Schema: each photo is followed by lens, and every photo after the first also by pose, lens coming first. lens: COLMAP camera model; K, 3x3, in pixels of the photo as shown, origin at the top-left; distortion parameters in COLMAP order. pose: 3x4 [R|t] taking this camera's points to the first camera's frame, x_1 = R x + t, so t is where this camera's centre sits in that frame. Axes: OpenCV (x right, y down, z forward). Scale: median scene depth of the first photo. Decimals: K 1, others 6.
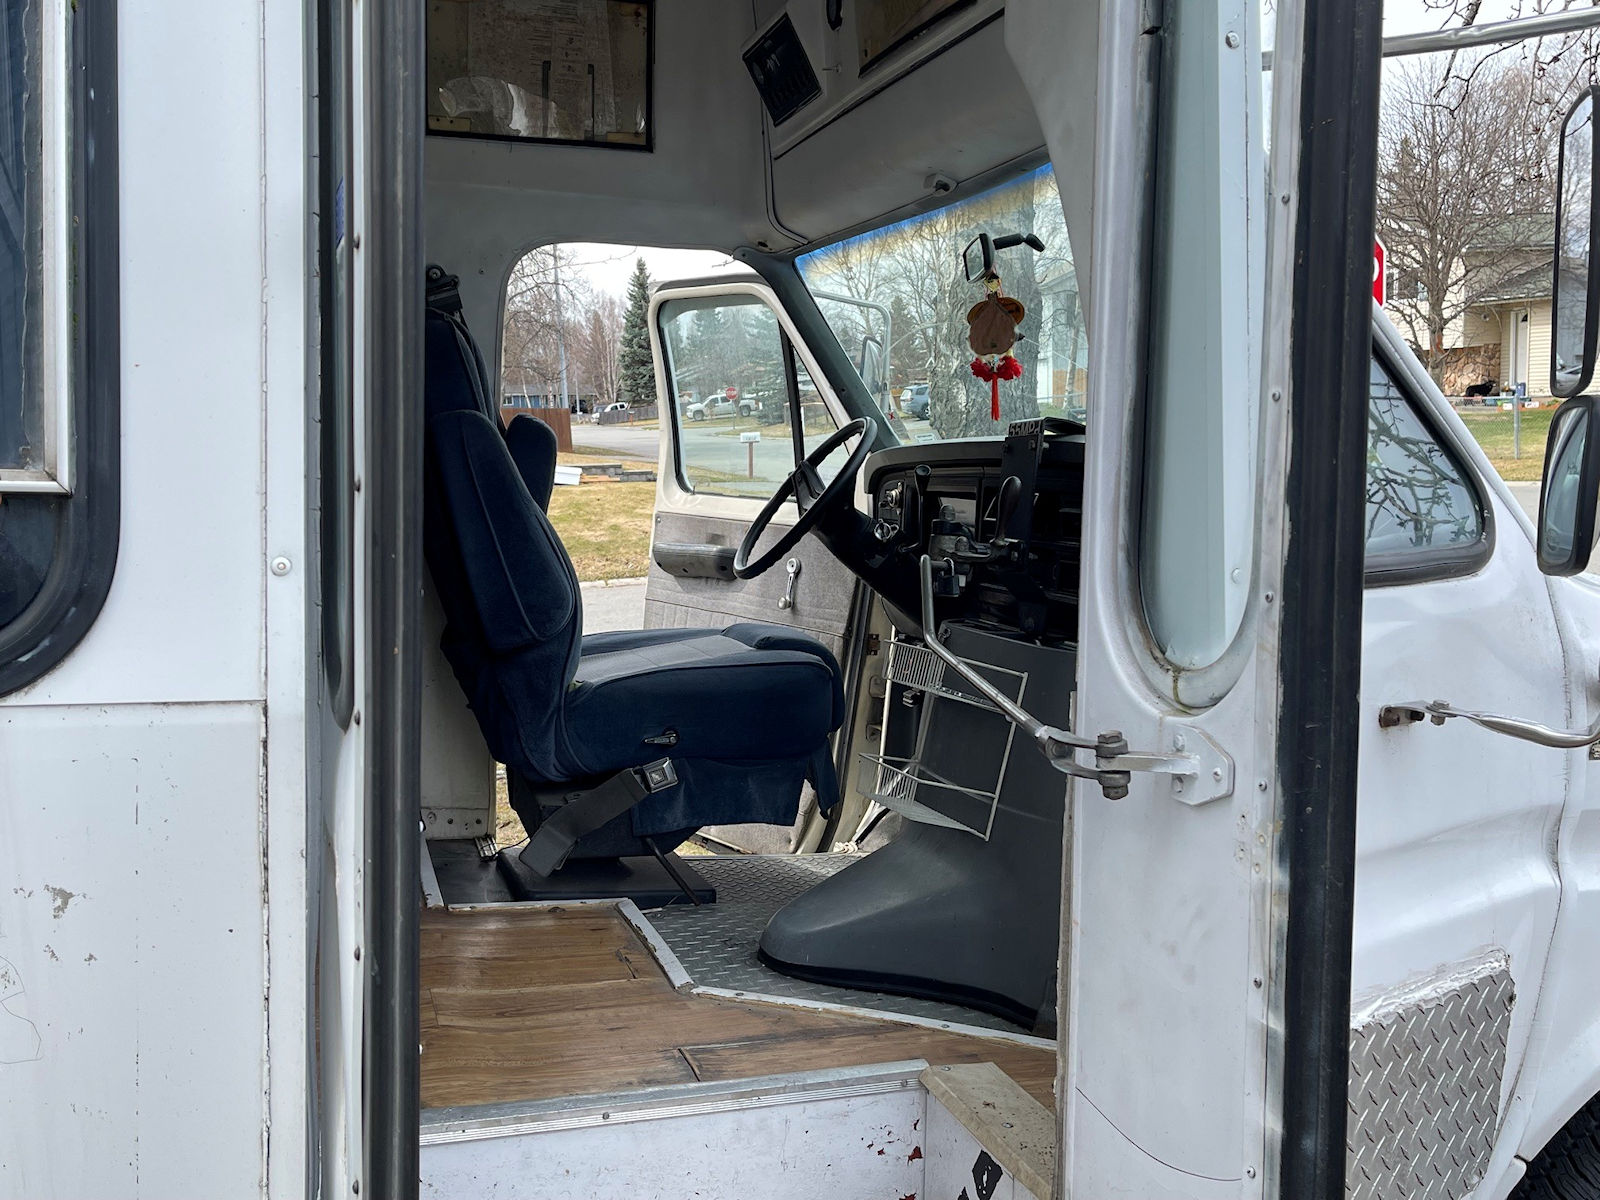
lens RADIAL K [[1520.2, 0, 800.0], [0, 1520.2, 600.0], [0, 0, 1]] dist [0.050316, -0.001984]
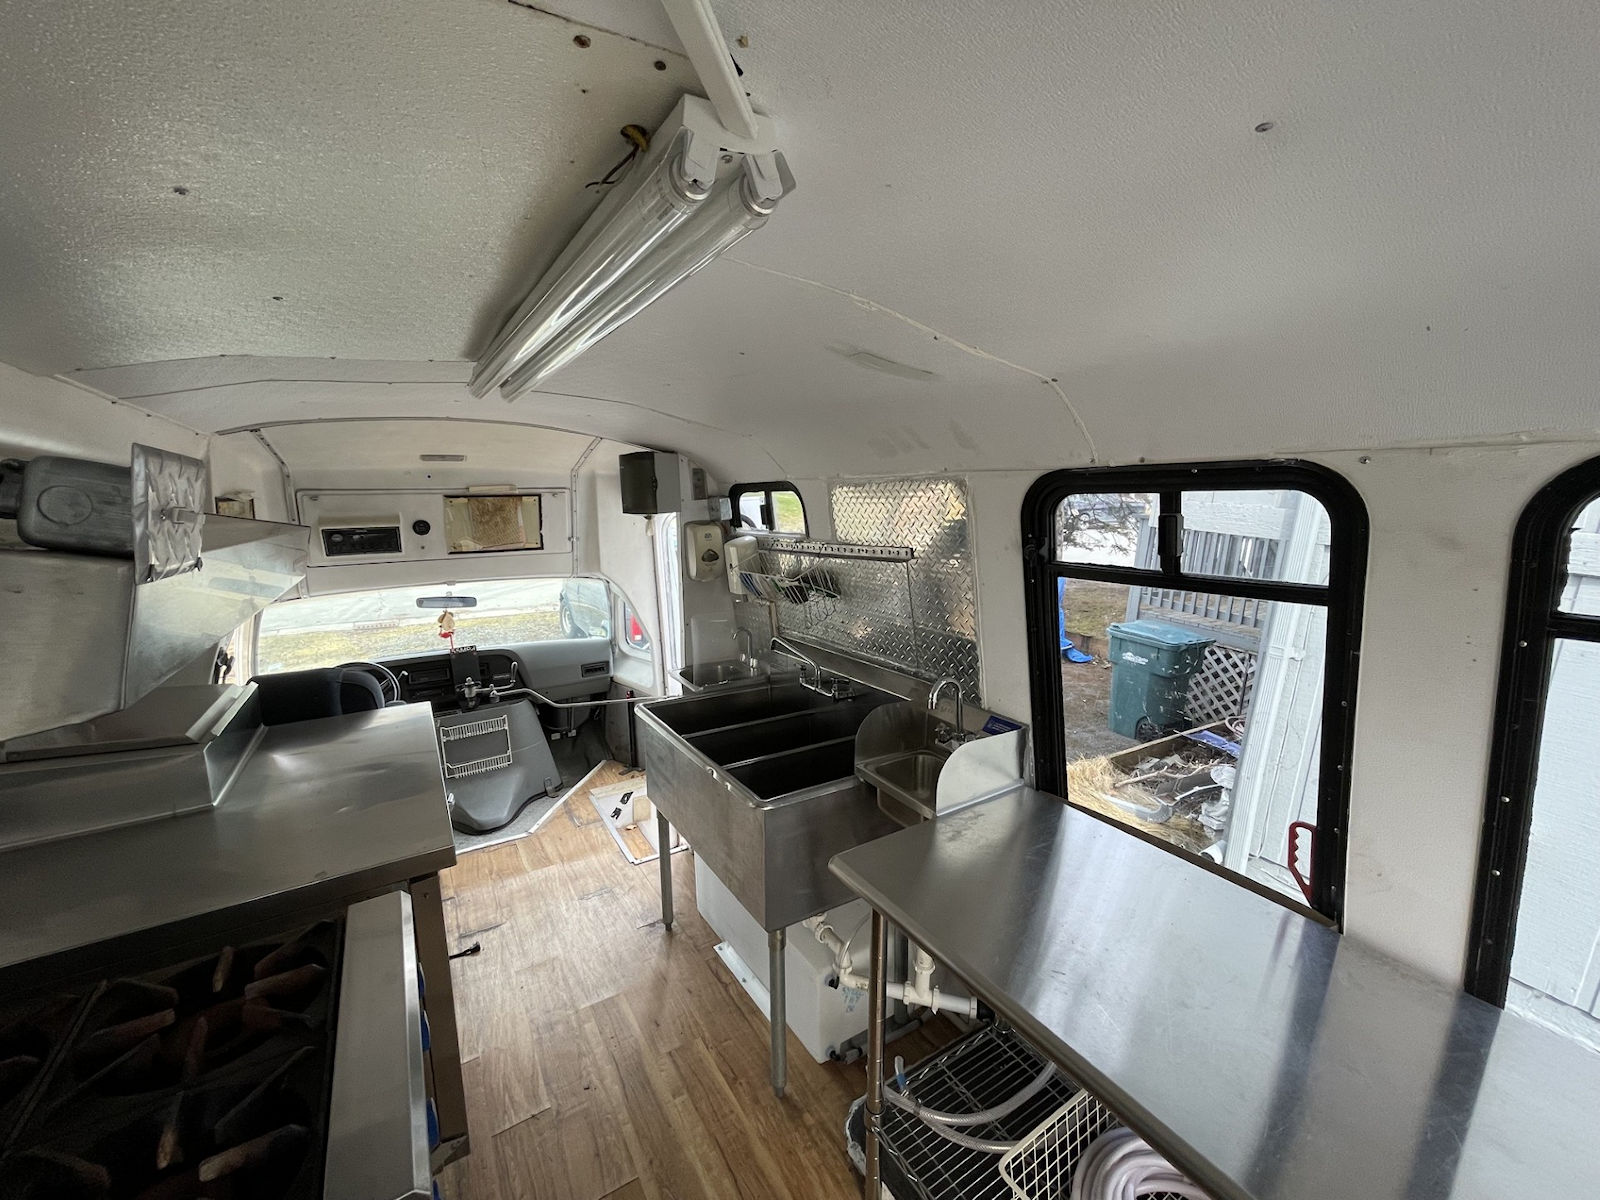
lens RADIAL K [[643.5, 0, 796.0], [0, 643.5, 592.9], [0, 0, 1]] dist [-0.000265, -0.000394]
pose [[-0.242308, -0.167558, 0.955621, -1.127837], [0.091615, 0.976621, 0.194470, -0.370743], [-0.965864, 0.134671, -0.221293, 0.507677]]
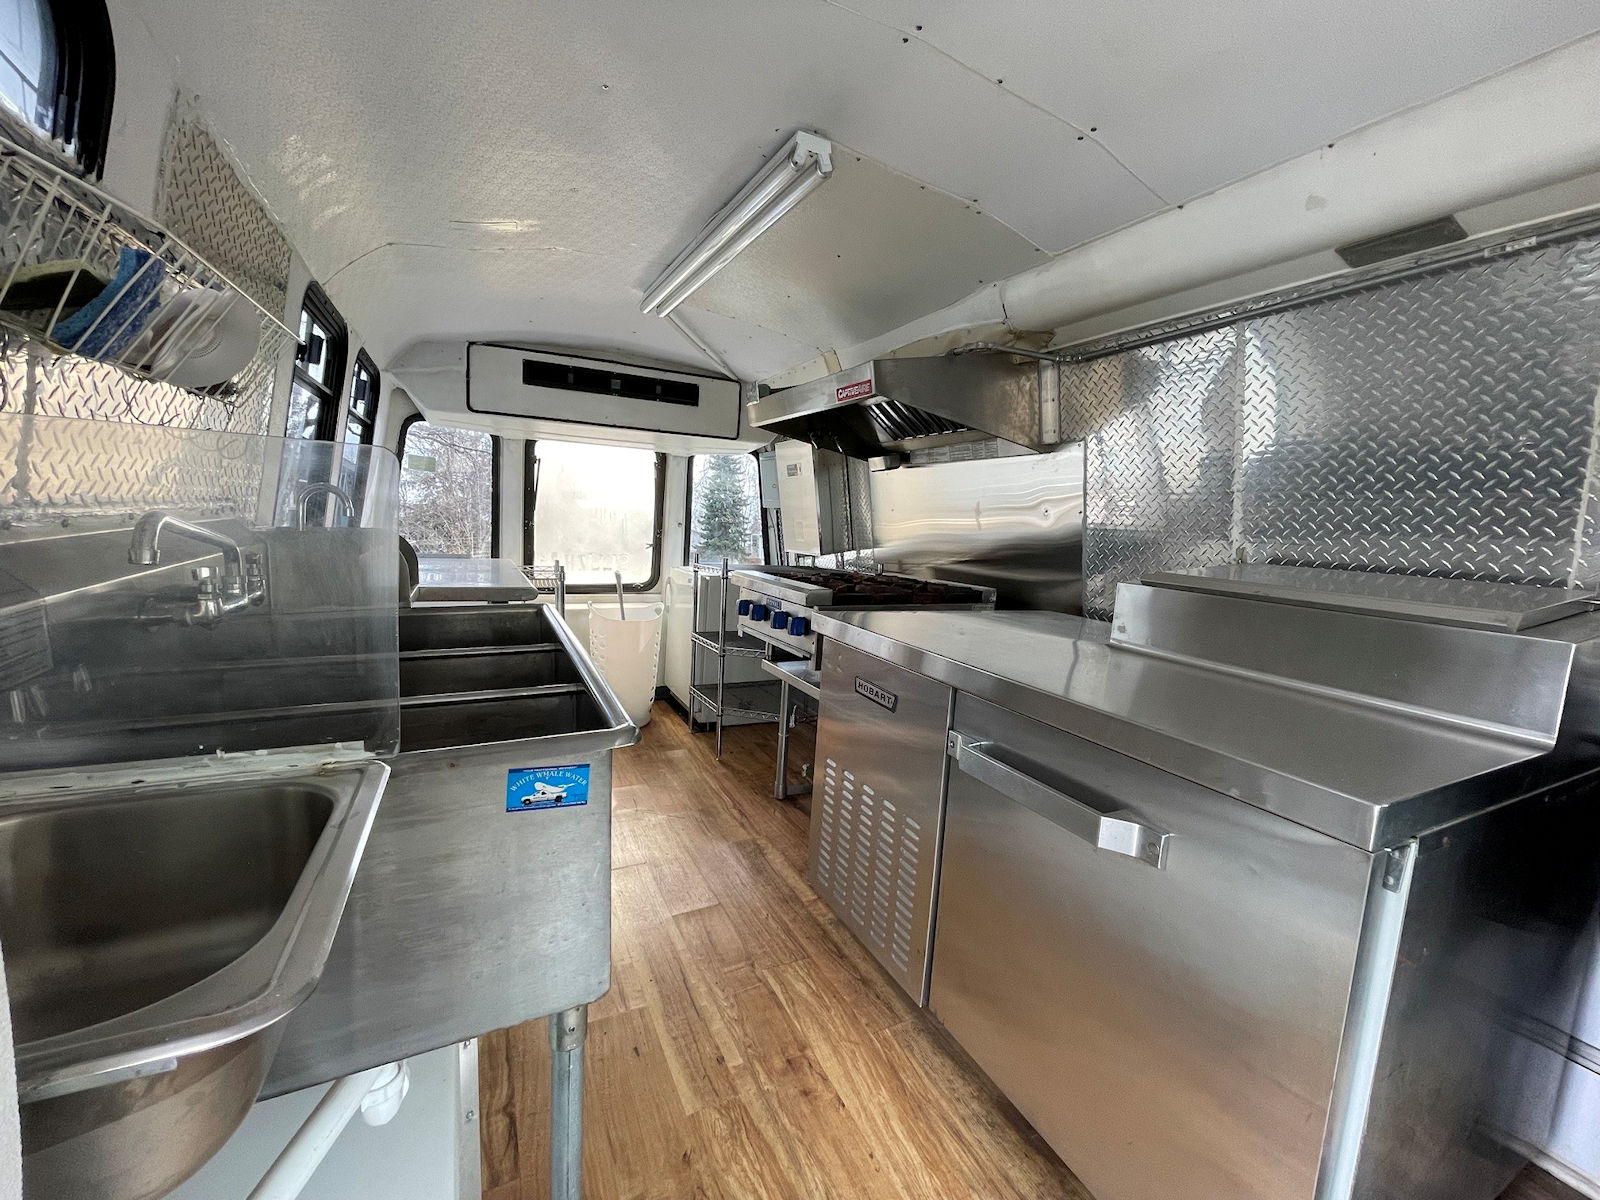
lens RADIAL K [[640.3, 0, 798.4], [0, 640.3, 593.4], [0, 0, 1]] dist [-0.001752, -0.000687]
pose [[0.160241, 0.094439, -0.982550, -0.070048], [-0.134769, 0.988184, 0.073001, -0.178318], [0.977834, 0.120720, 0.171075, 0.556055]]
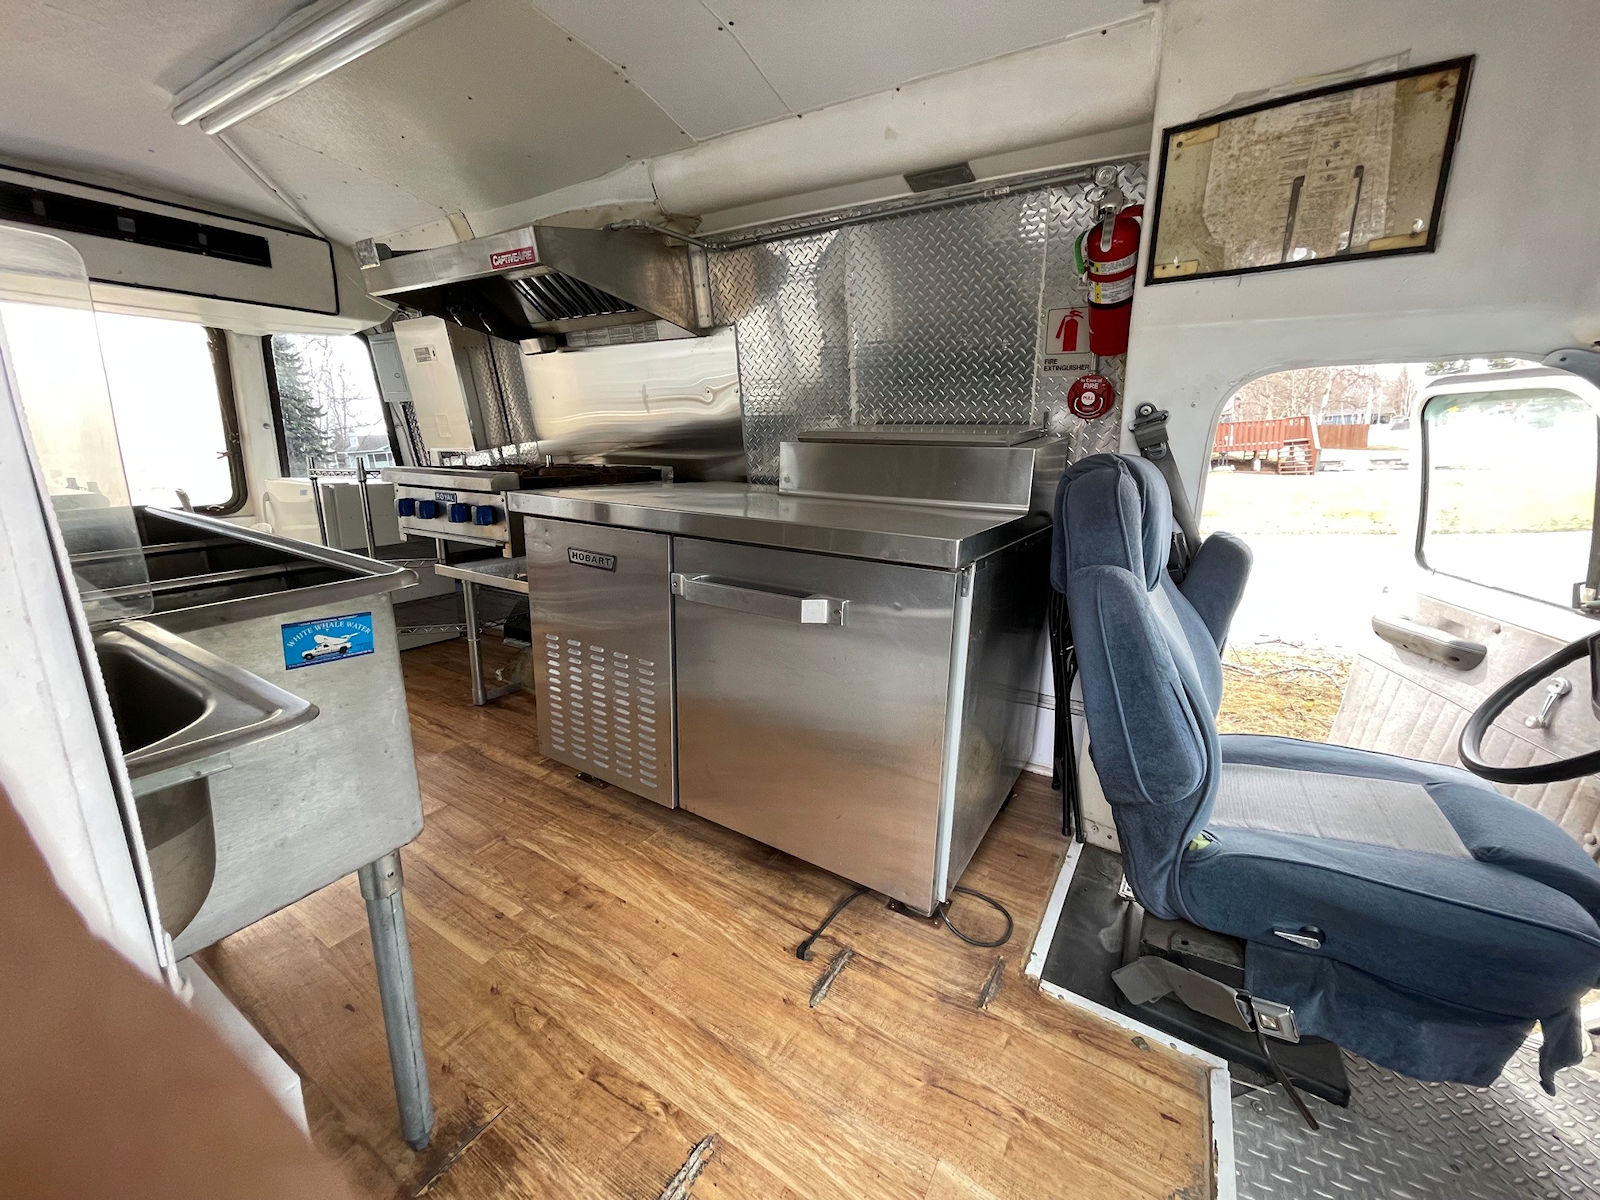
lens RADIAL K [[641.0, 0, 796.5], [0, 641.0, 591.1], [0, 0, 1]] dist [-0.002296, 0.000191]
pose [[0.647214, 0.159802, -0.745371, -0.030152], [-0.064848, 0.985778, 0.155036, -0.138939], [0.759545, -0.052006, 0.648372, 0.489398]]
